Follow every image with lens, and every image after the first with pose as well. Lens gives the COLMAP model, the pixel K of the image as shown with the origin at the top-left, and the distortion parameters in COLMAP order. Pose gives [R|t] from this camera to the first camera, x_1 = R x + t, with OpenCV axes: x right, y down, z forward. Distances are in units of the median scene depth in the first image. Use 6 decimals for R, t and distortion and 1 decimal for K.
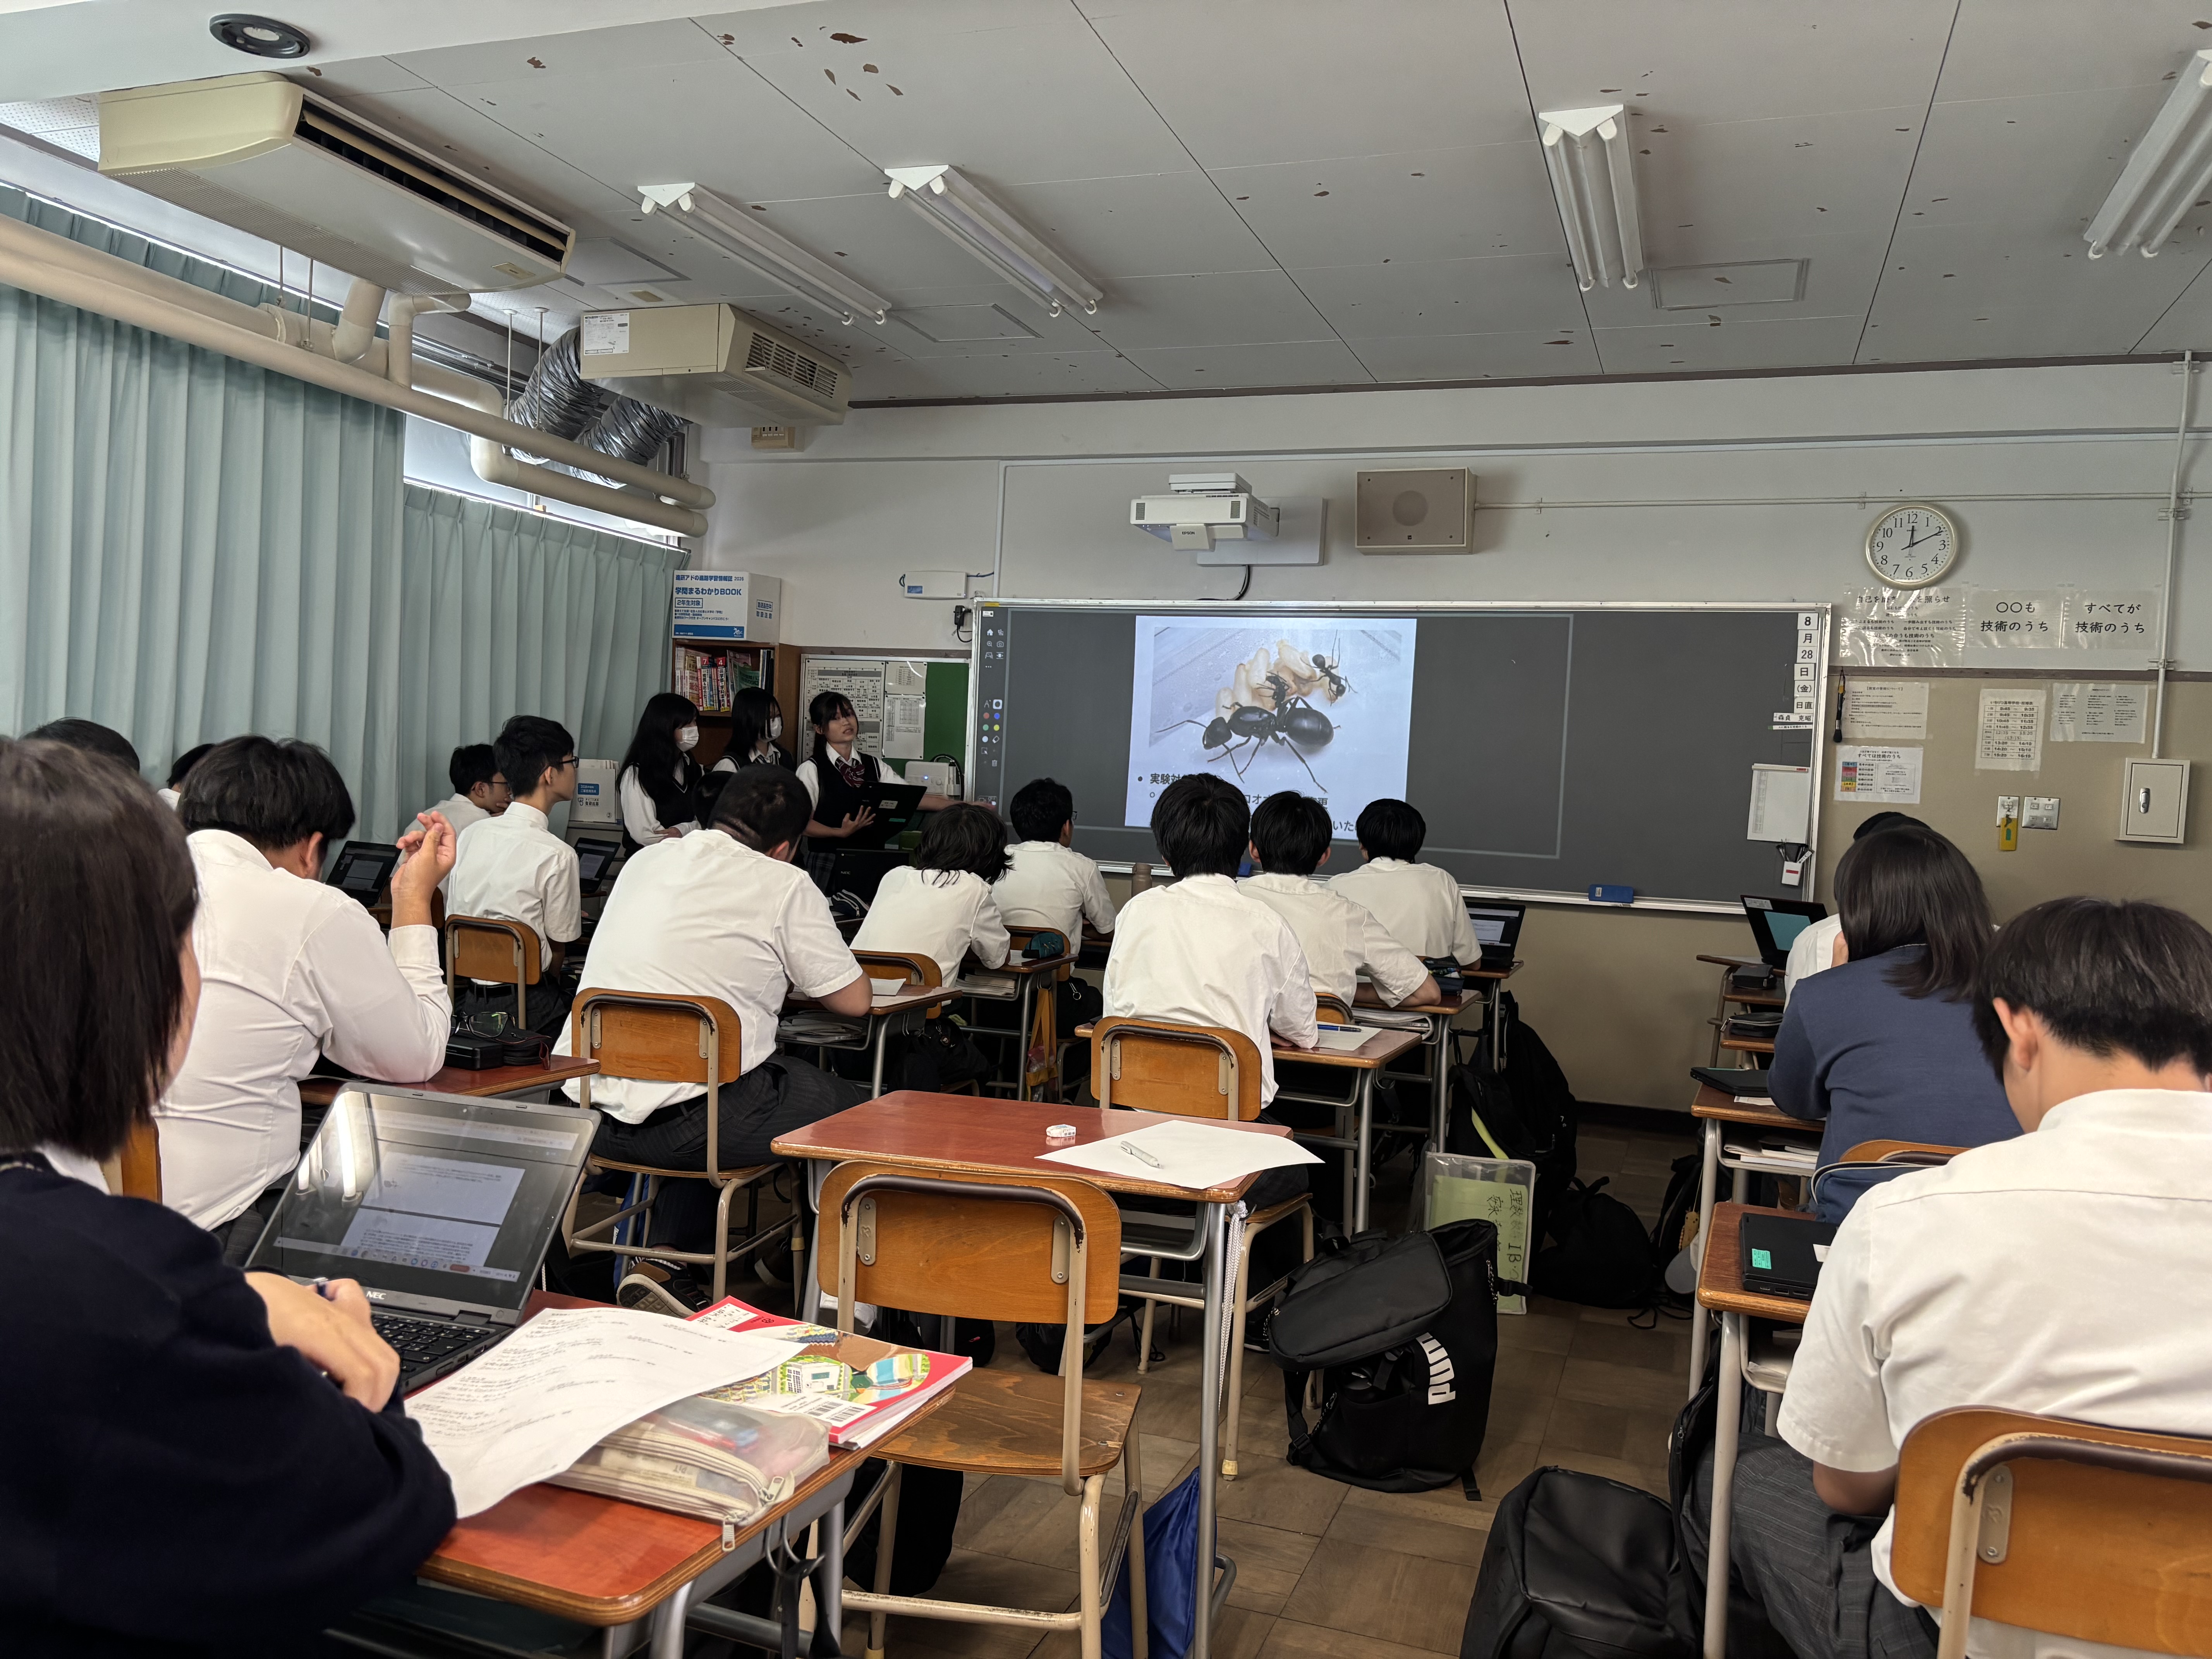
lens RADIAL K [[1701.8, 0, 1110.1], [0, 1701.8, 838.6], [0, 0, 1]] dist [-0.017061, -0.010987]
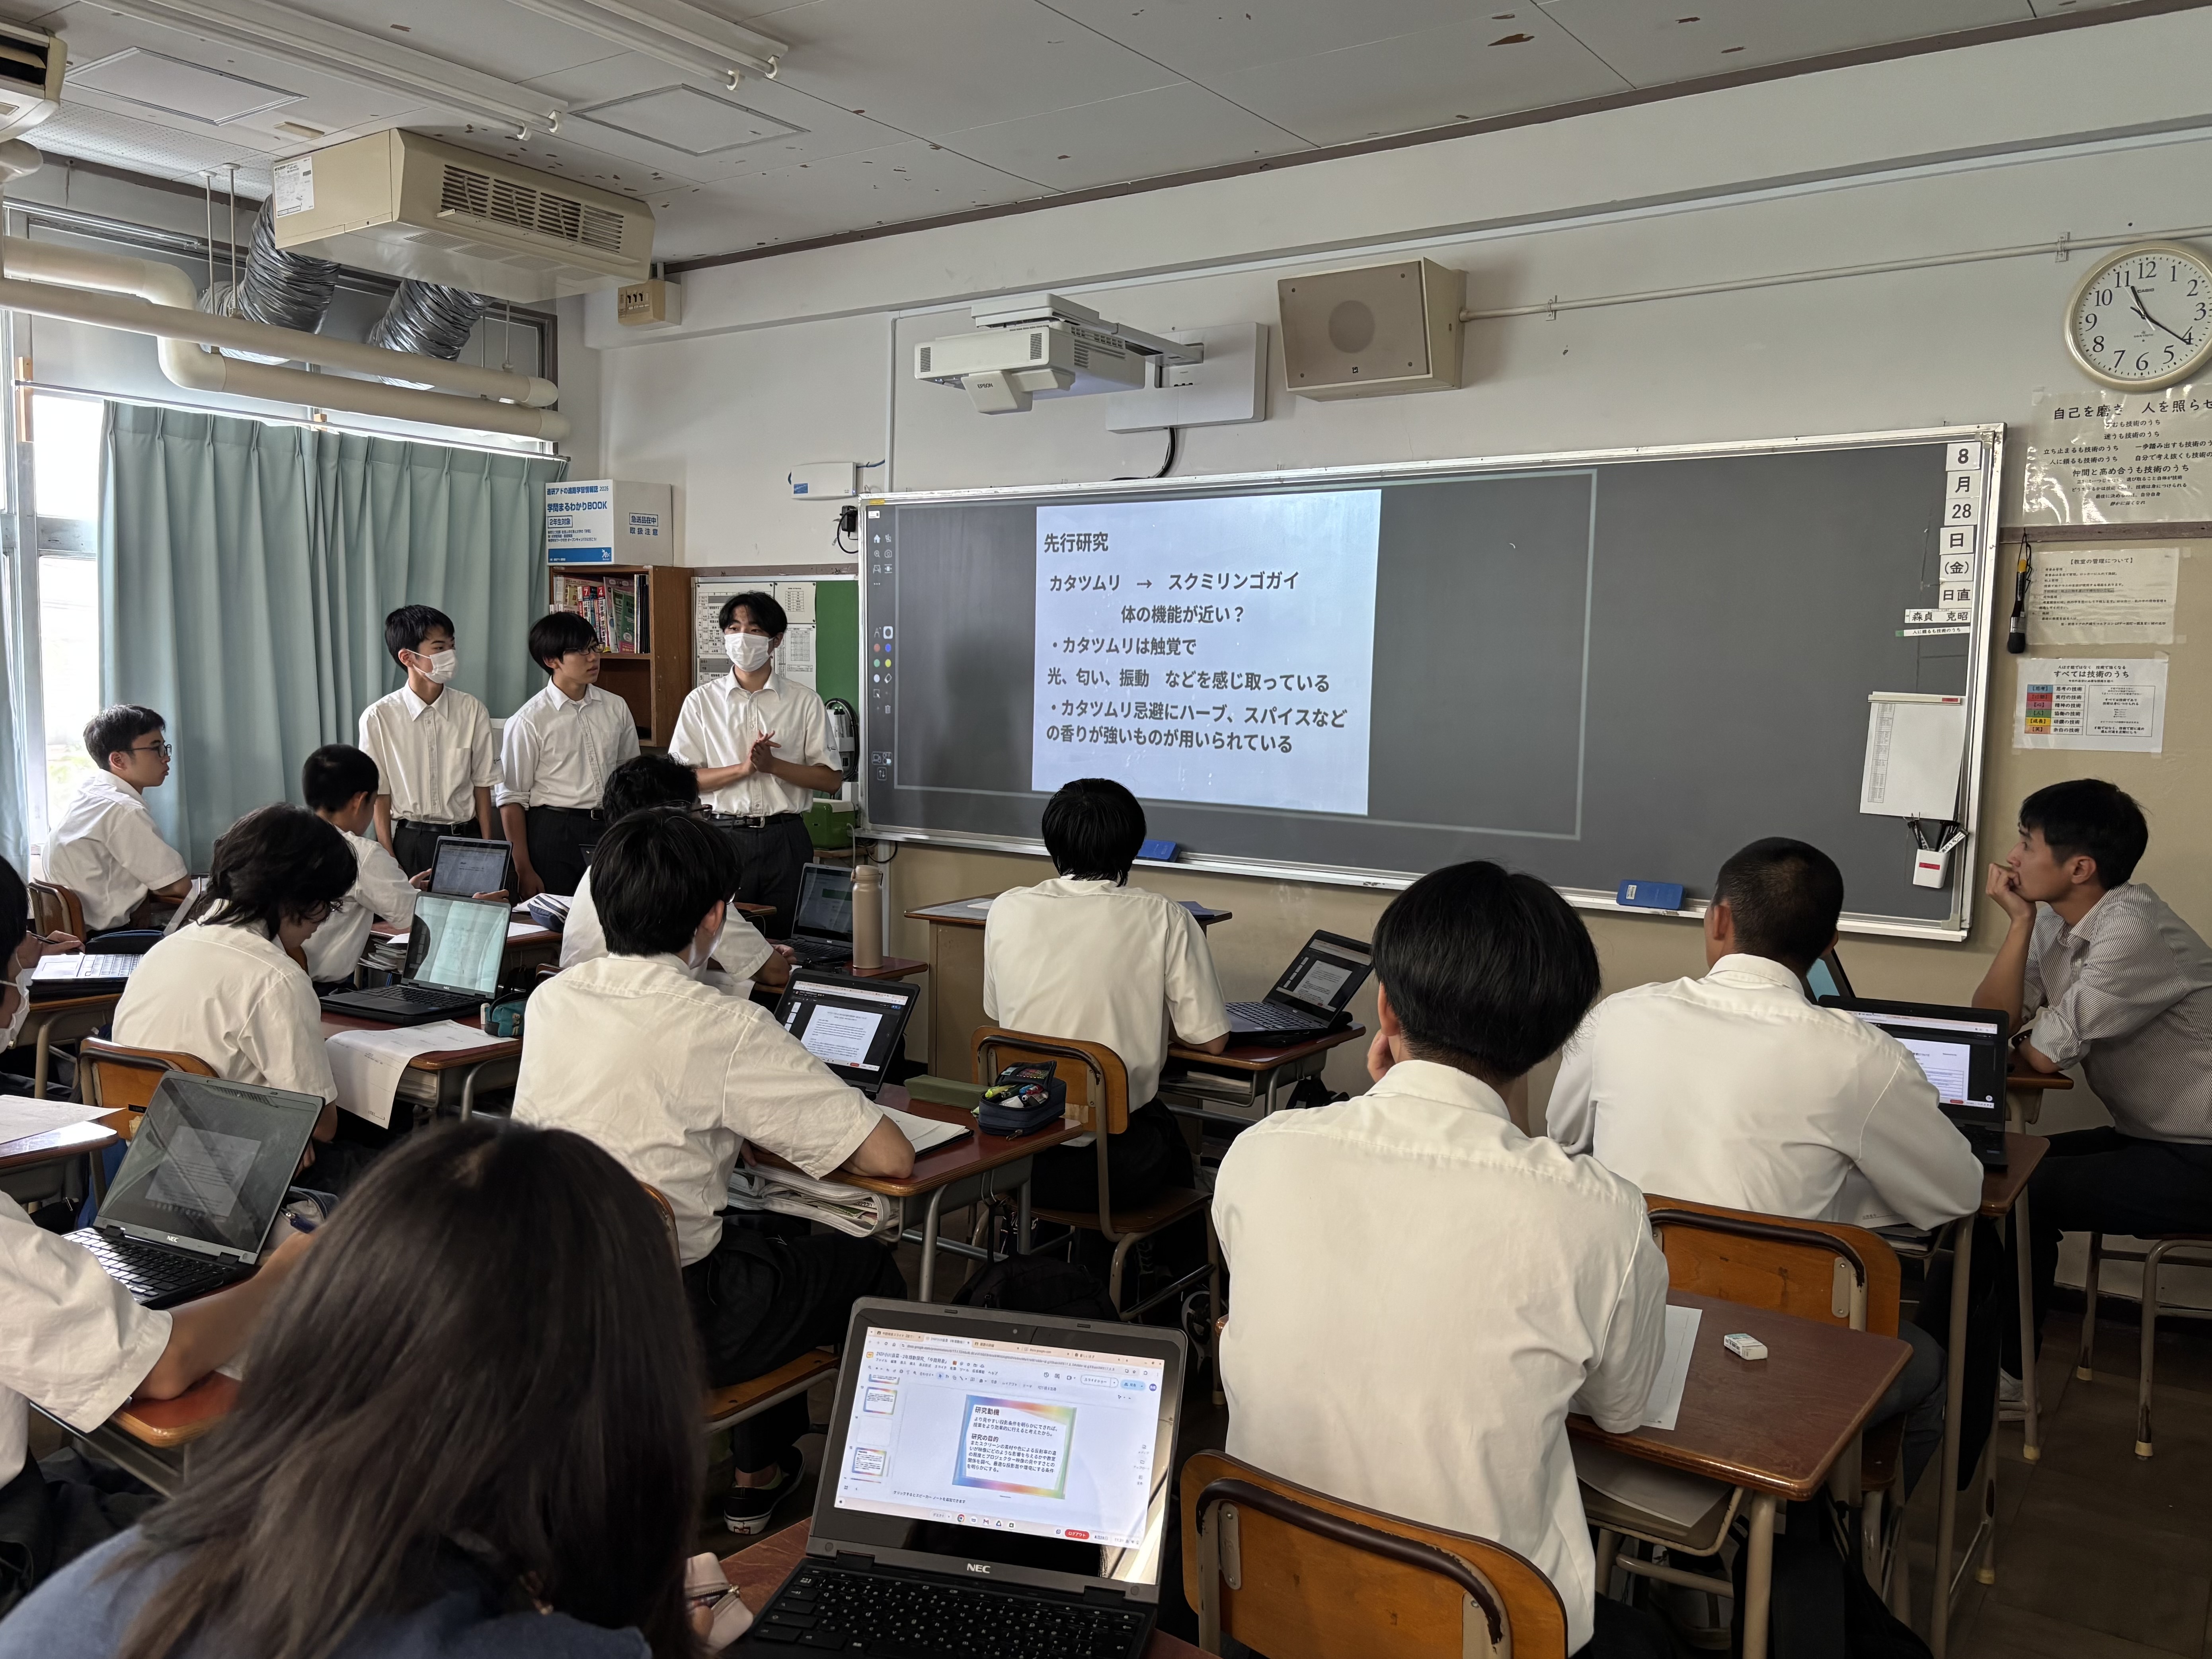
lens RADIAL K [[1701.9, 0, 1105.6], [0, 1701.9, 823.6], [0, 0, 1]] dist [-0.017061, -0.010987]
pose [[0.965083, -0.007994, -0.261823, 0.258645], [0.021218, 0.998636, 0.047717, -0.030107], [0.261084, -0.051606, 0.963936, 0.309267]]
